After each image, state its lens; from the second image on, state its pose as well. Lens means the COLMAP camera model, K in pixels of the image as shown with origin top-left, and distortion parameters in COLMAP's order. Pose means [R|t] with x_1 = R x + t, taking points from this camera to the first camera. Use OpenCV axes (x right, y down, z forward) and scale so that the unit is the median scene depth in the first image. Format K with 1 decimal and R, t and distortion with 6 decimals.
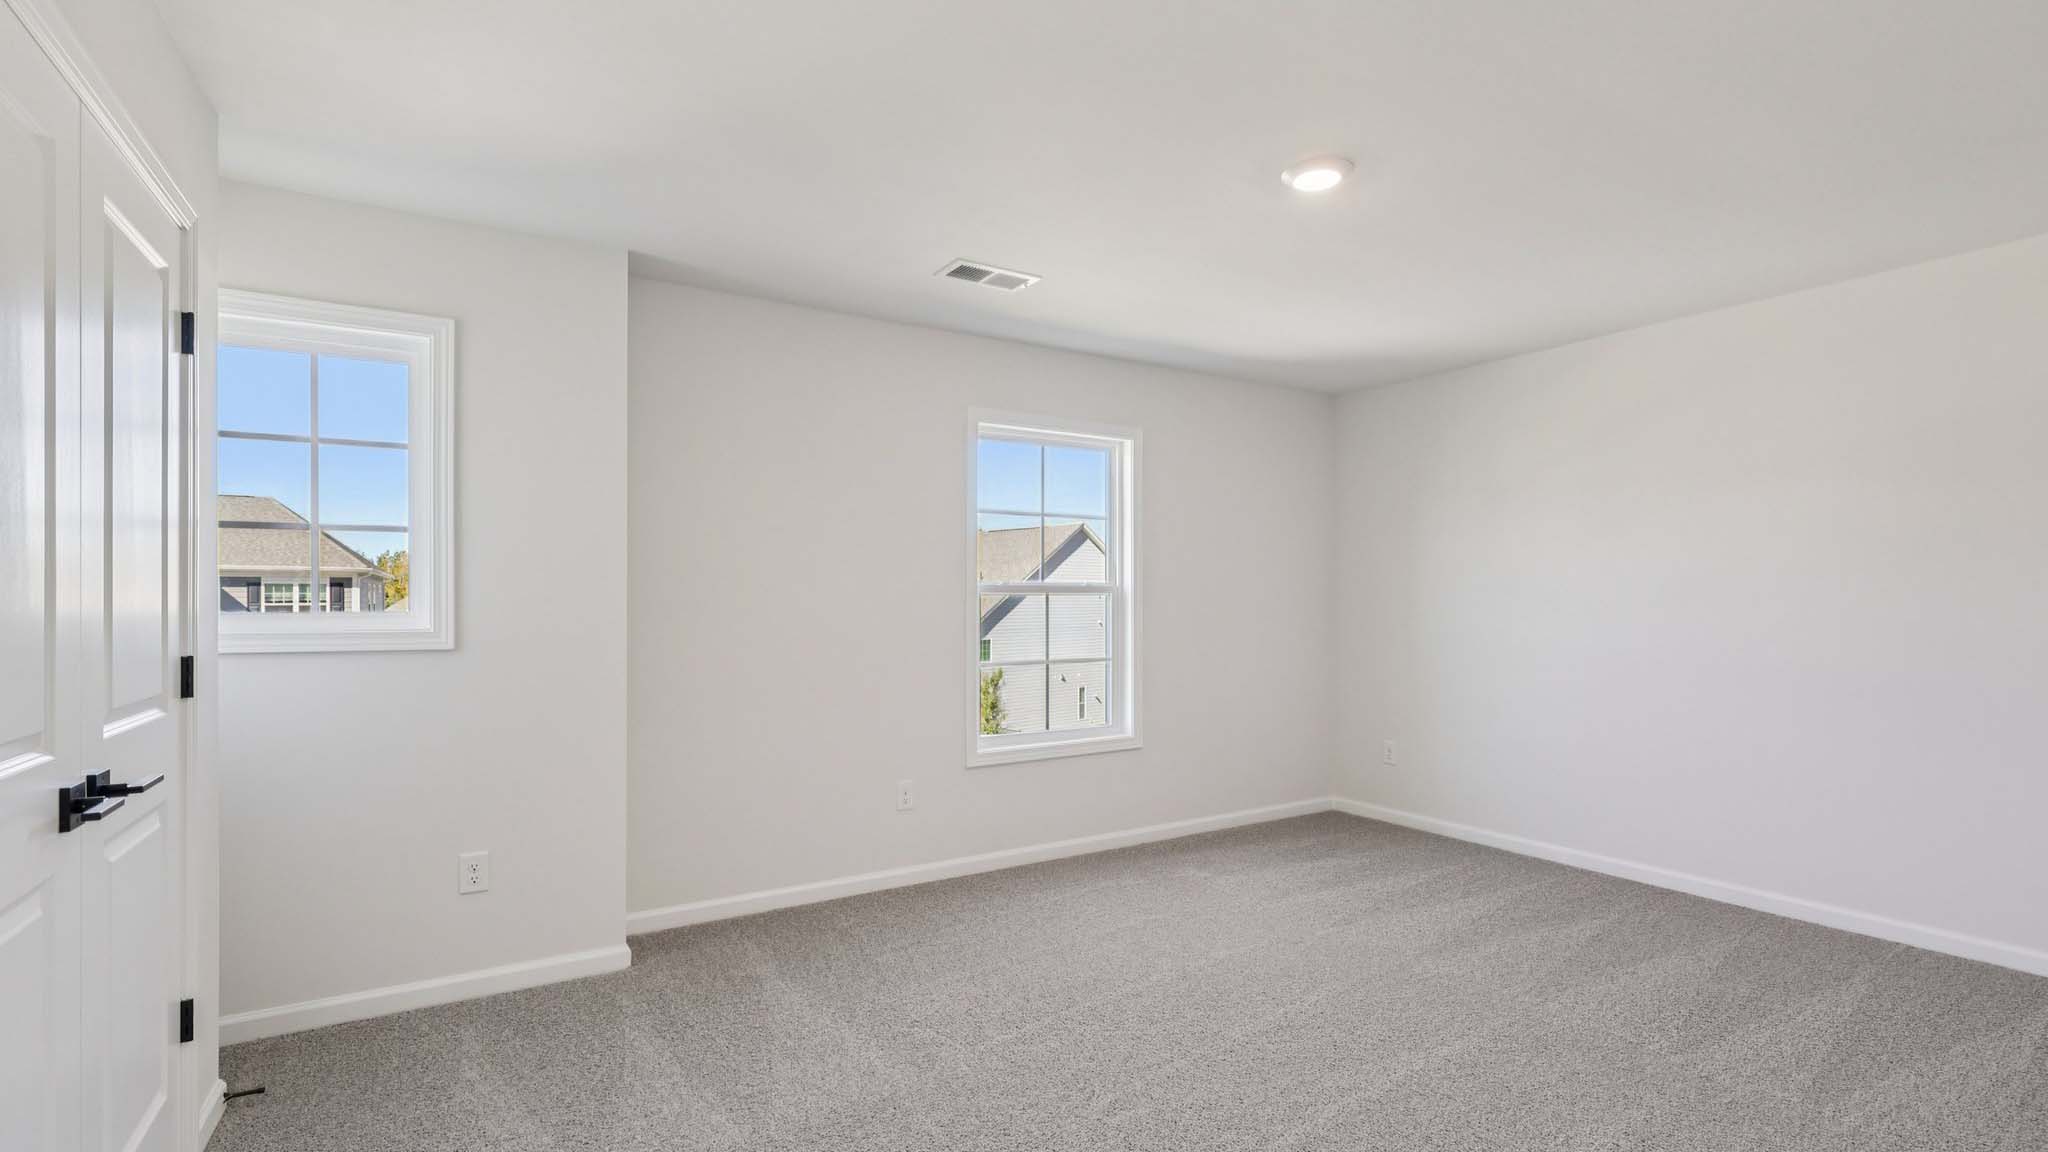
lens RADIAL K [[896.8, 0, 1028.0], [0, 896.8, 584.2], [0, 0, 1]] dist [0.000571, -0.000069]
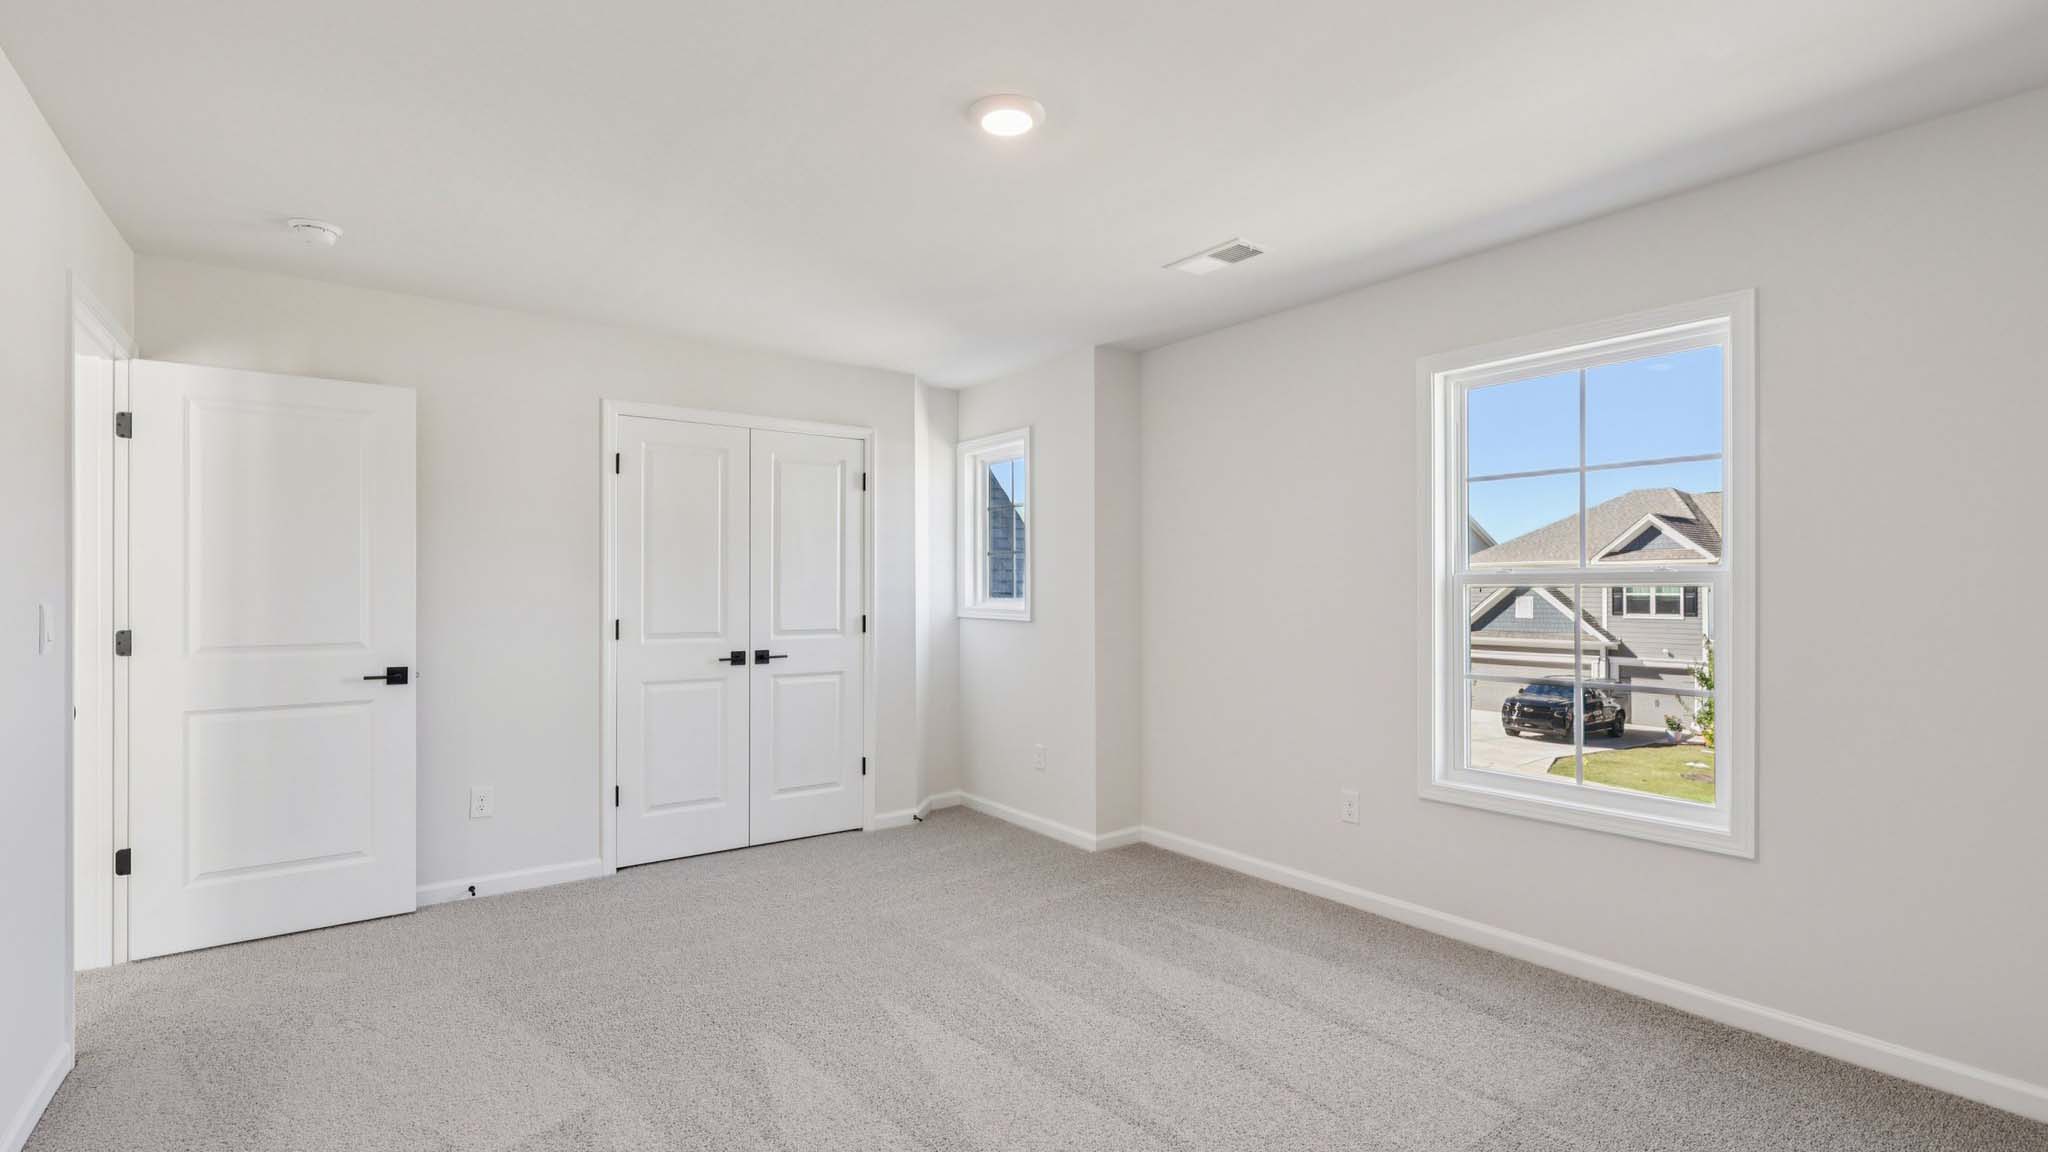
lens RADIAL K [[931.4, 0, 1026.5], [0, 931.4, 583.7], [0, 0, 1]] dist [-0.000739, 0.000011]
pose [[0.088846, -0.011606, -0.995978, 0.789845], [0.014341, 0.999843, -0.010372, 0.012934], [0.995942, -0.013361, 0.088998, 0.596824]]
